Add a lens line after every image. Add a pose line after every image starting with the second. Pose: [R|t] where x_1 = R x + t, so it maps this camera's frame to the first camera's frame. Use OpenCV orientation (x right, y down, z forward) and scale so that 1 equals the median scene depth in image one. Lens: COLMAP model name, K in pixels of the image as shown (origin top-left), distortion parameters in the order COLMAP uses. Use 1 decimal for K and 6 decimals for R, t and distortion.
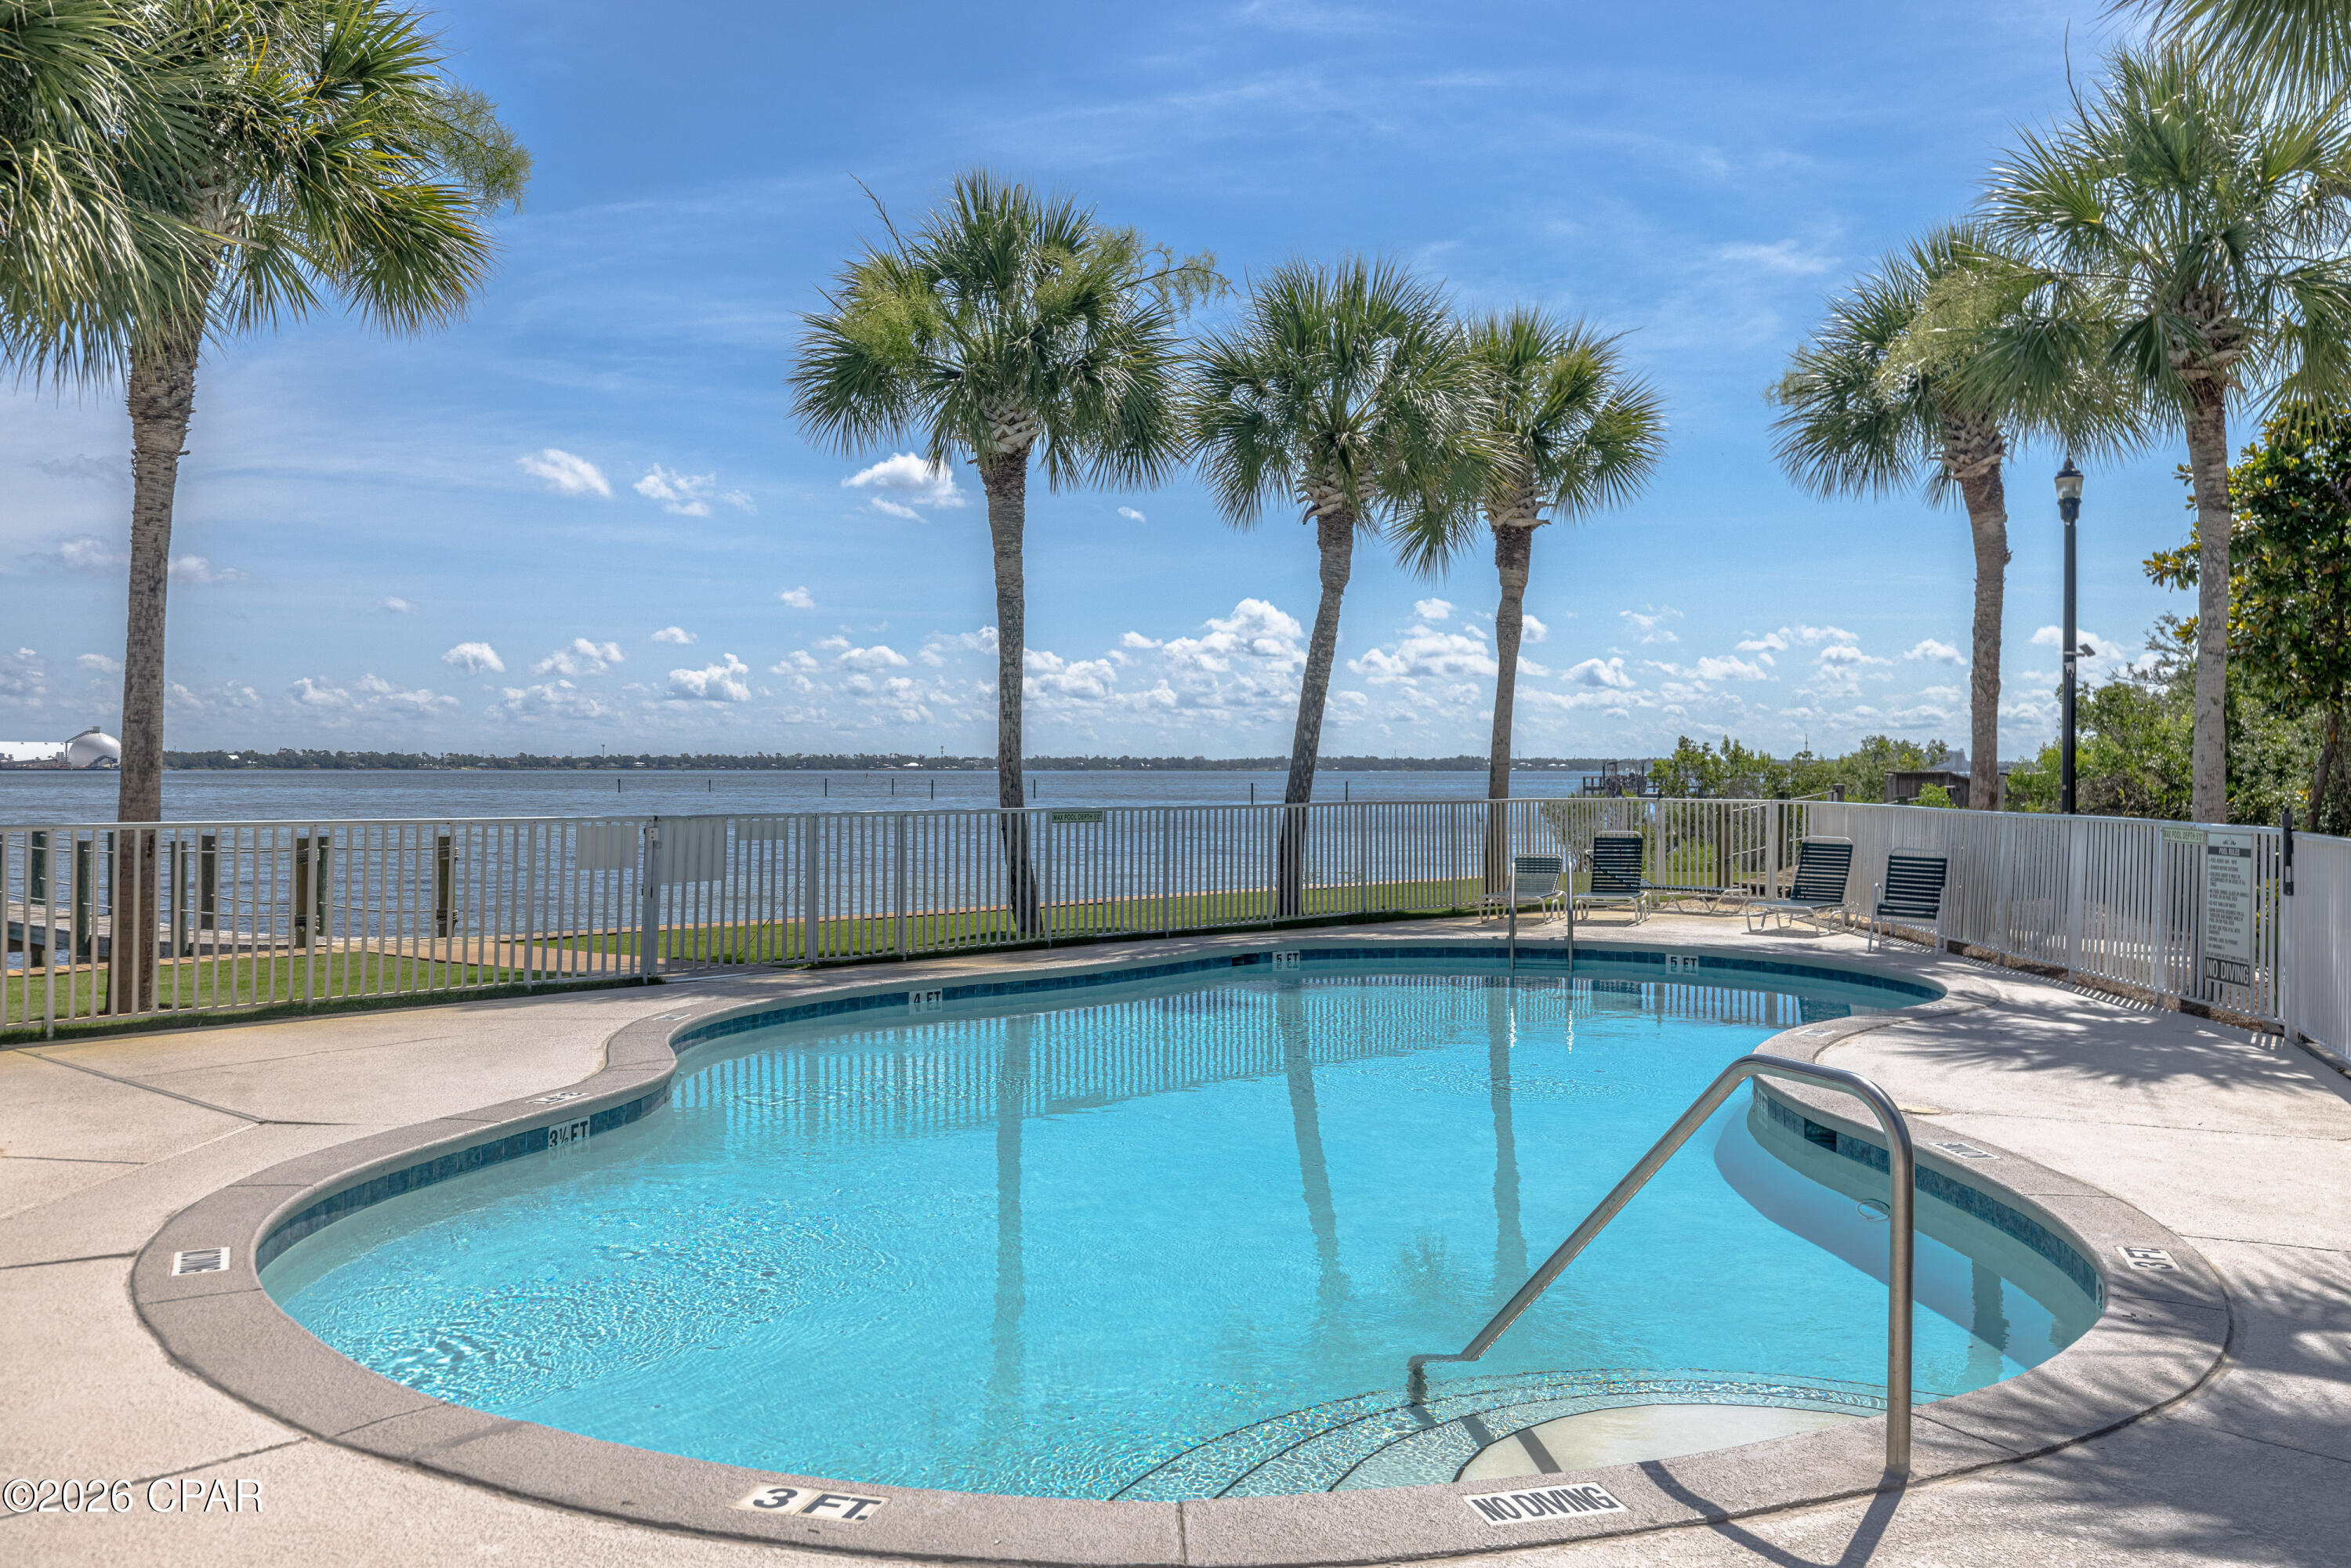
lens RADIAL K [[1936.3, 0, 1183.0], [0, 1936.3, 802.3], [0, 0, 1]] dist [-0.002695, -0.005822]
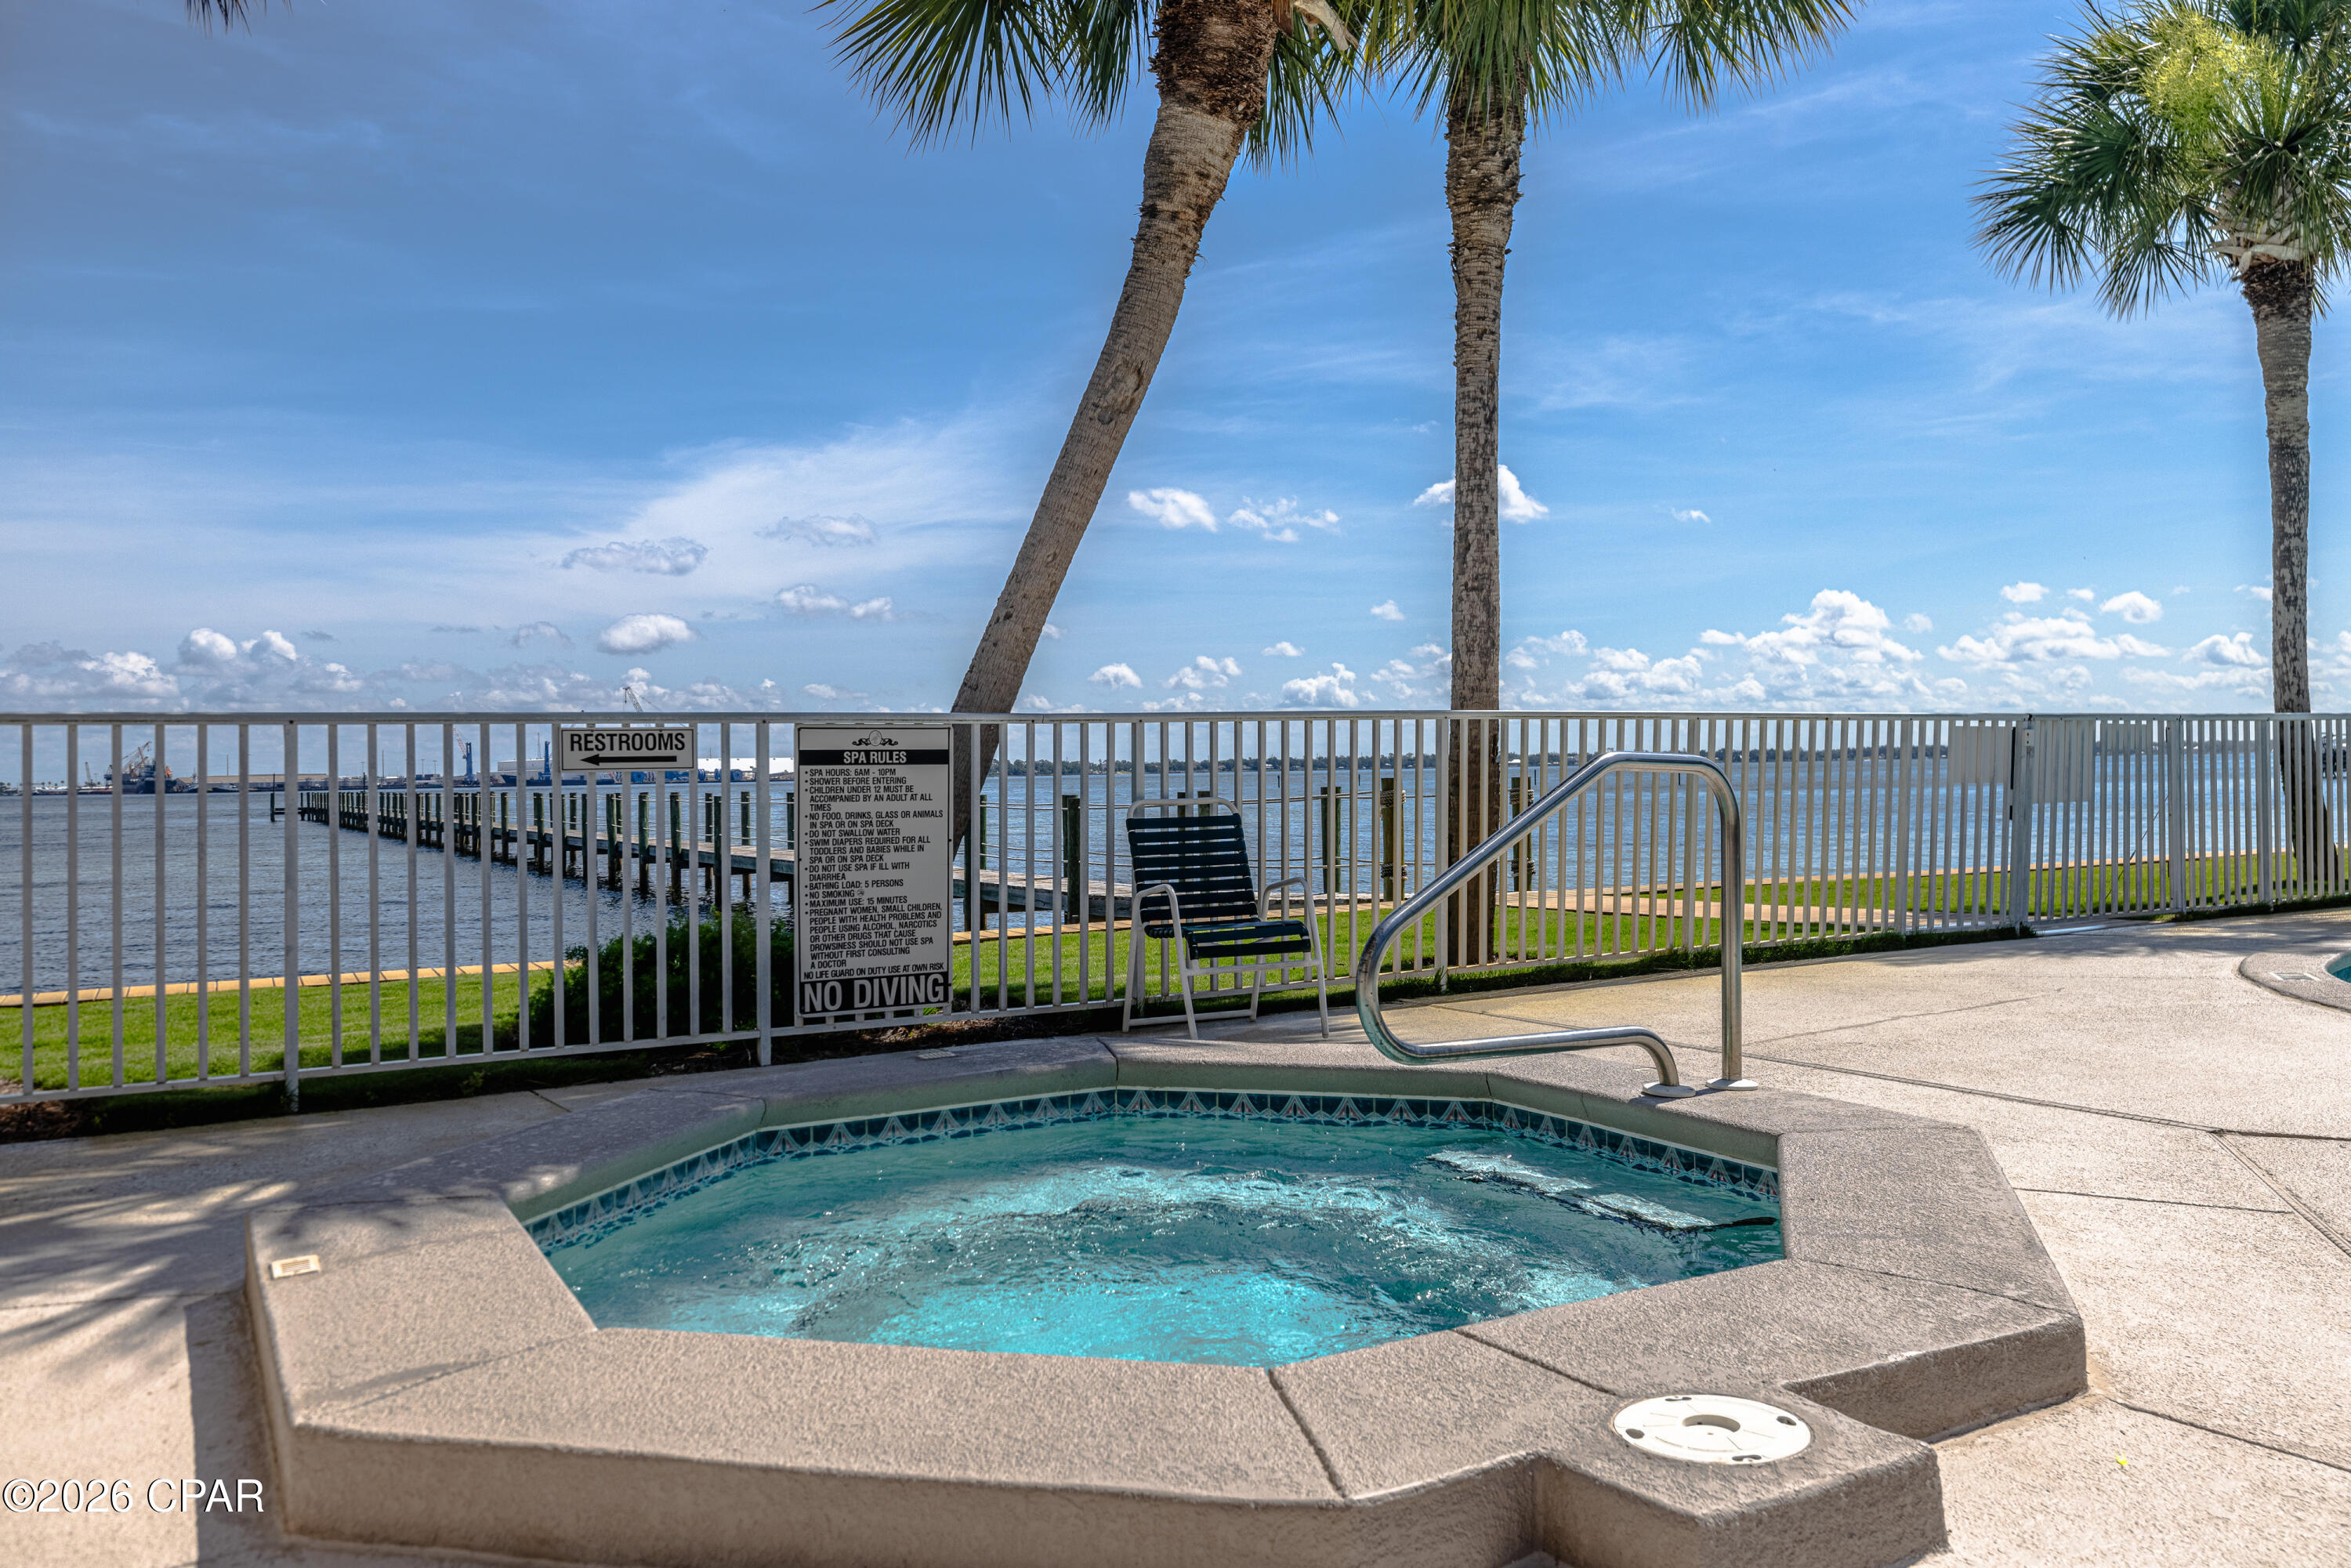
lens RADIAL K [[1751.5, 0, 1171.0], [0, 1751.5, 768.6], [0, 0, 1]] dist [-0.008253, 0.000142]
pose [[0.955836, -0.020578, -0.293180, -0.266482], [0.014790, 0.999650, -0.021943, 0.025934], [0.293529, 0.016638, 0.955805, 0.171293]]
